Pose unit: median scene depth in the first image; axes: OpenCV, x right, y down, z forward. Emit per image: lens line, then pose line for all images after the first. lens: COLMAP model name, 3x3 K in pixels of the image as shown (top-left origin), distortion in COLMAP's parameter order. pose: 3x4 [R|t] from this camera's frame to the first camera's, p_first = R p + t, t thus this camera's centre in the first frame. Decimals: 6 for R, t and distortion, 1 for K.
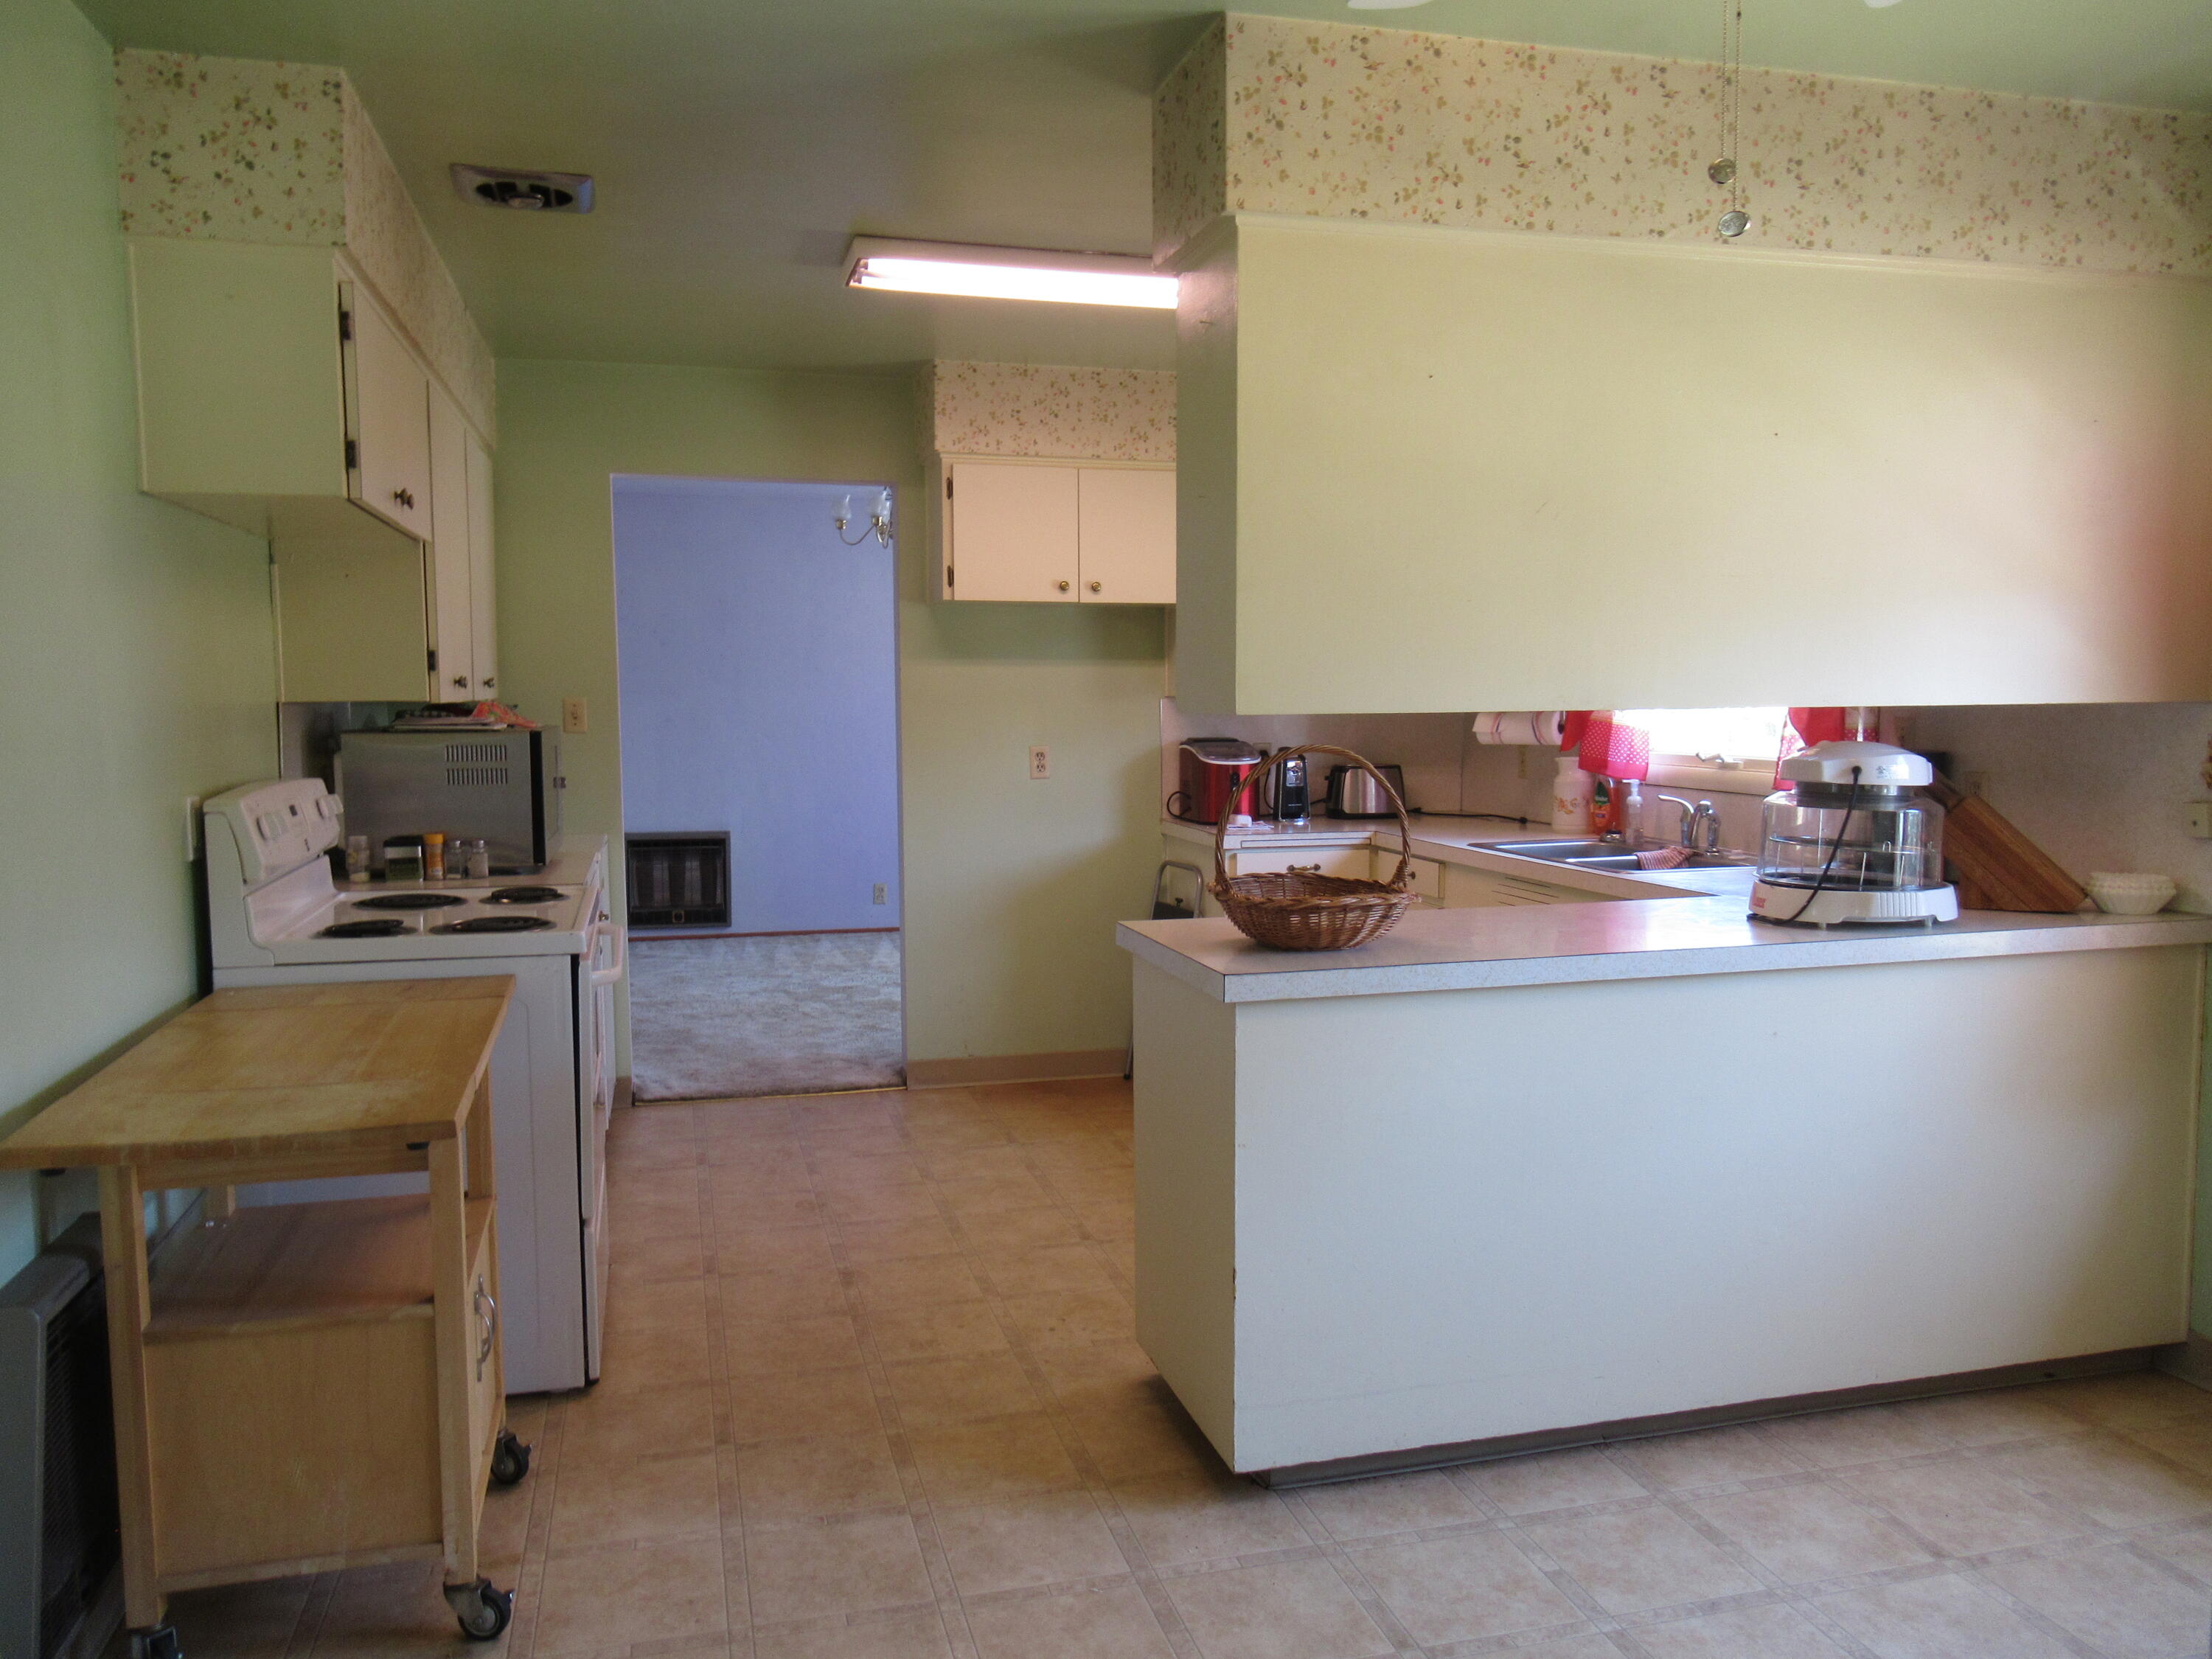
lens RADIAL K [[1639.8, 0, 1106.0], [0, 1639.8, 829.5], [0, 0, 1]] dist [-0.001880, 0.001542]
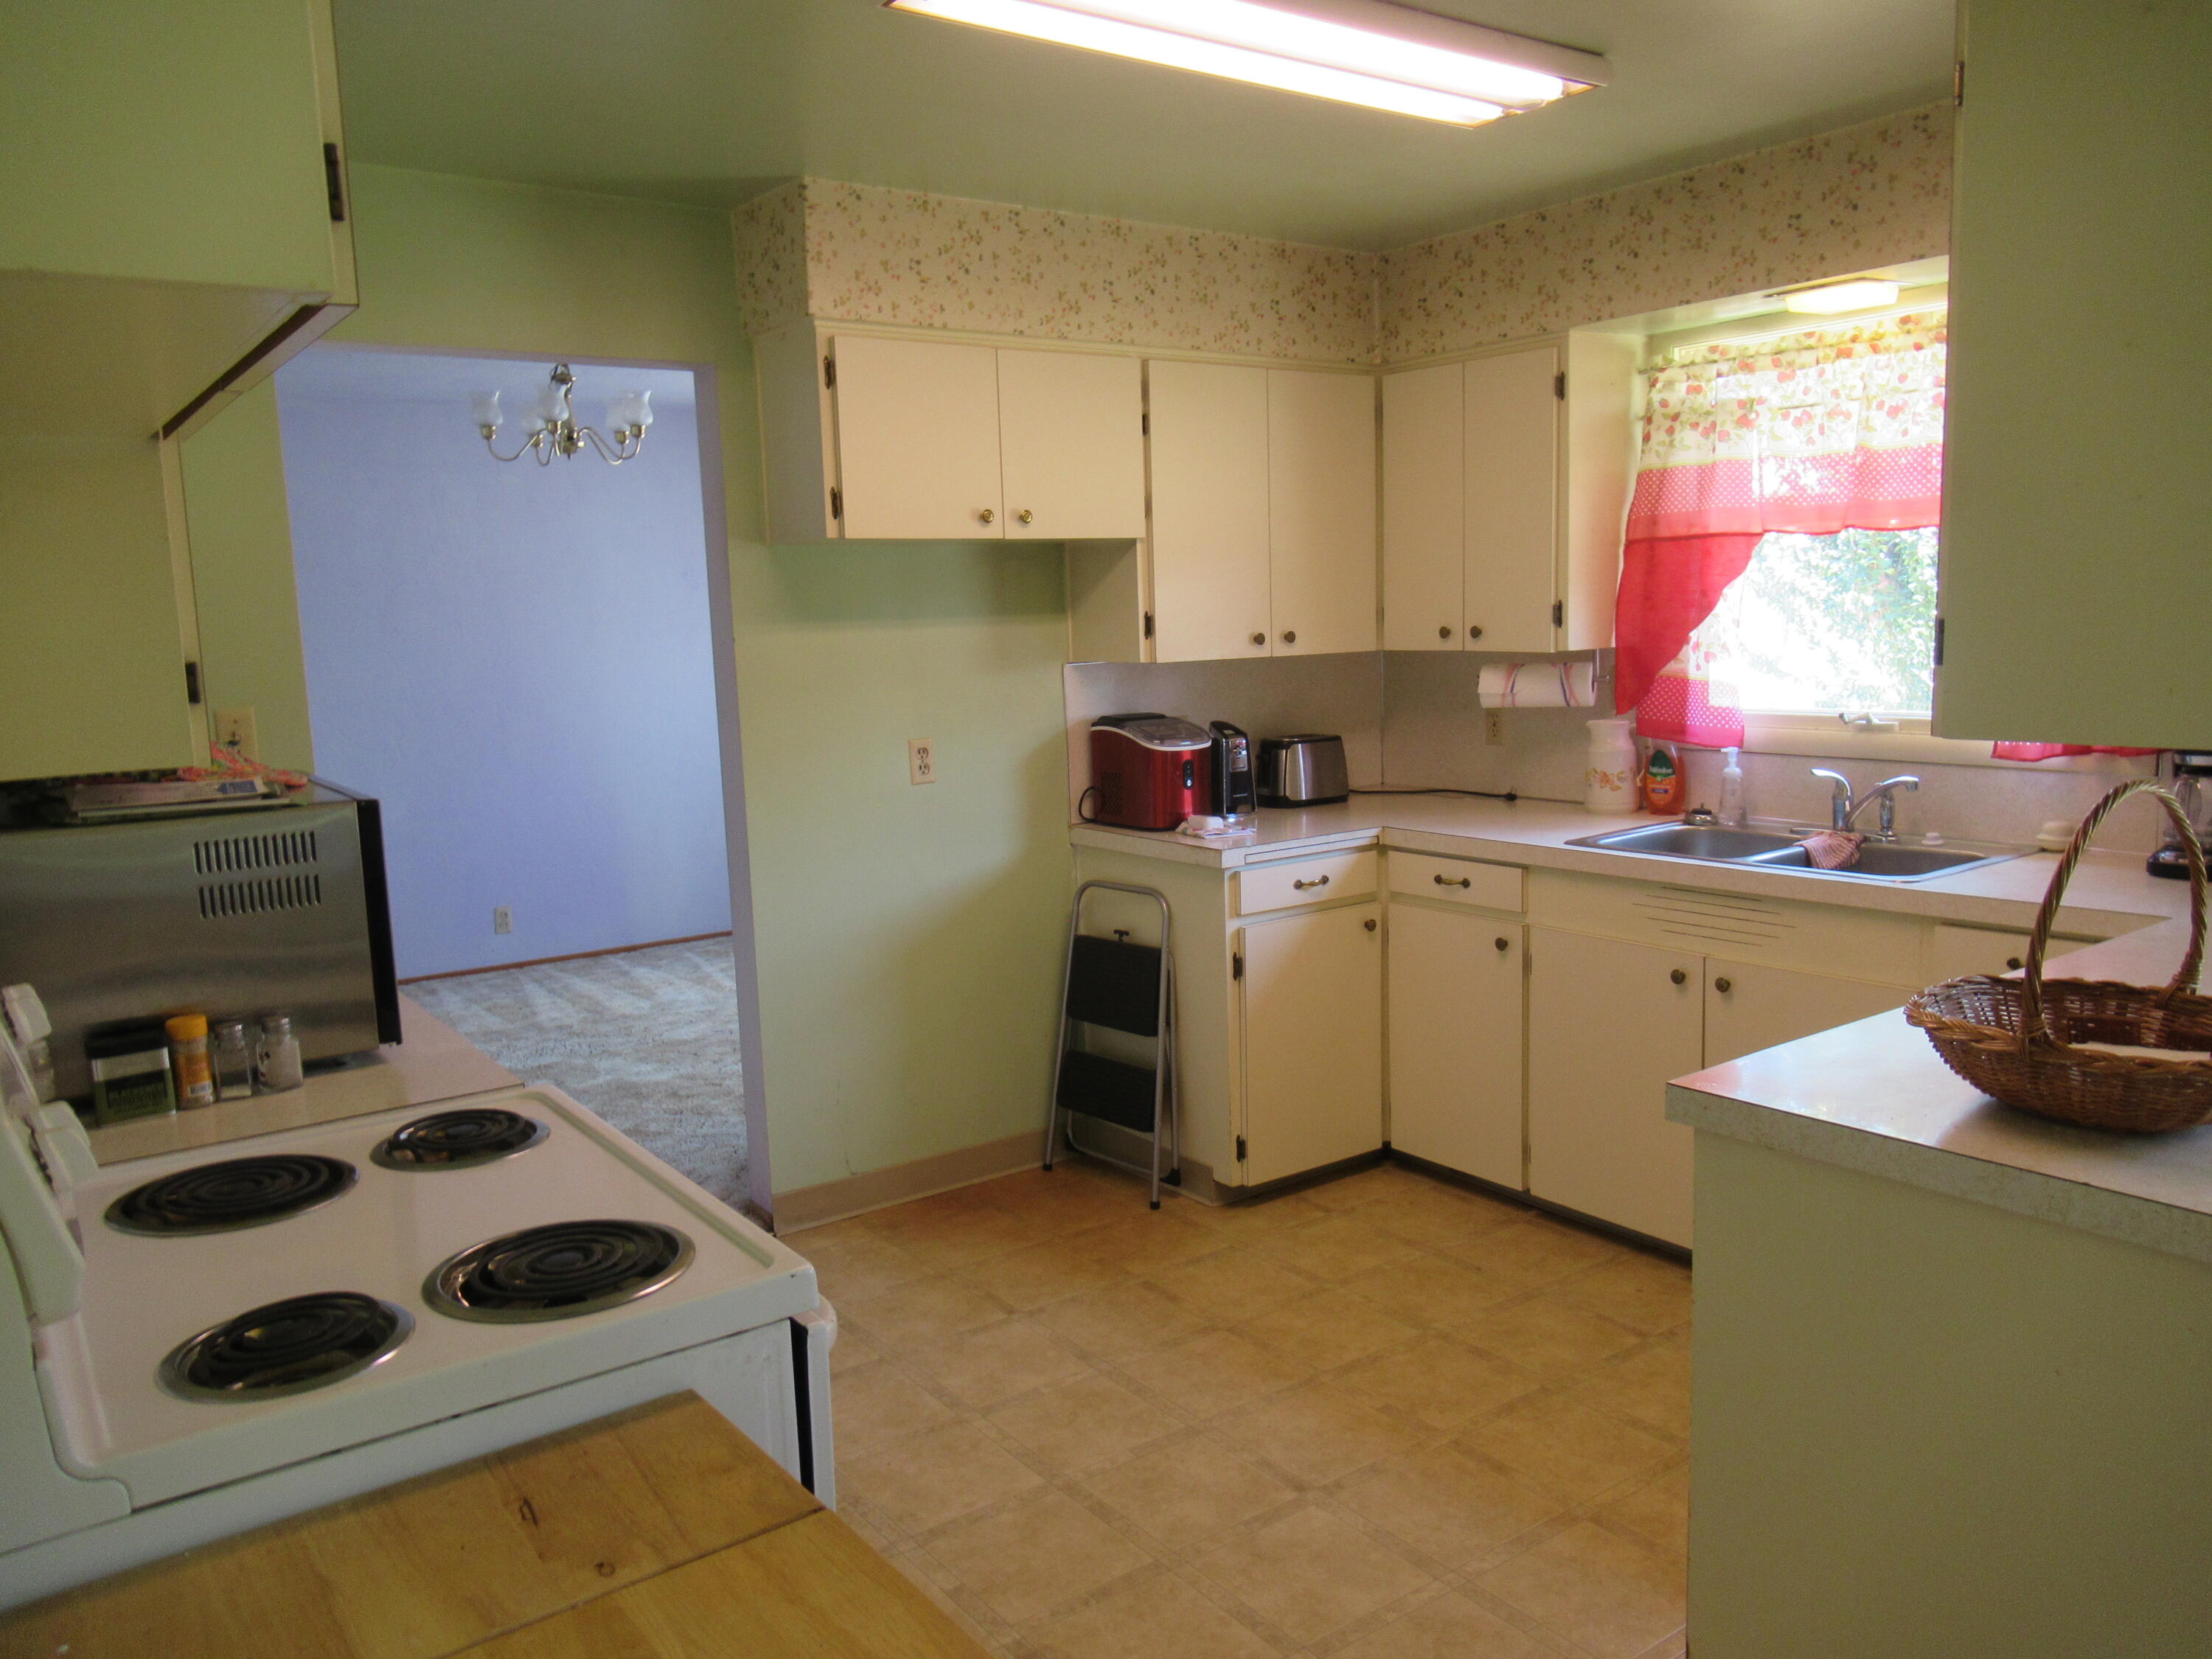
lens RADIAL K [[1639.8, 0, 1106.0], [0, 1639.8, 829.5], [0, 0, 1]] dist [-0.001880, 0.001542]
pose [[0.935119, -0.076320, 0.346017, -0.236969], [0.061023, 0.996625, 0.054906, -0.049899], [-0.349040, -0.030229, 0.936620, 0.318689]]
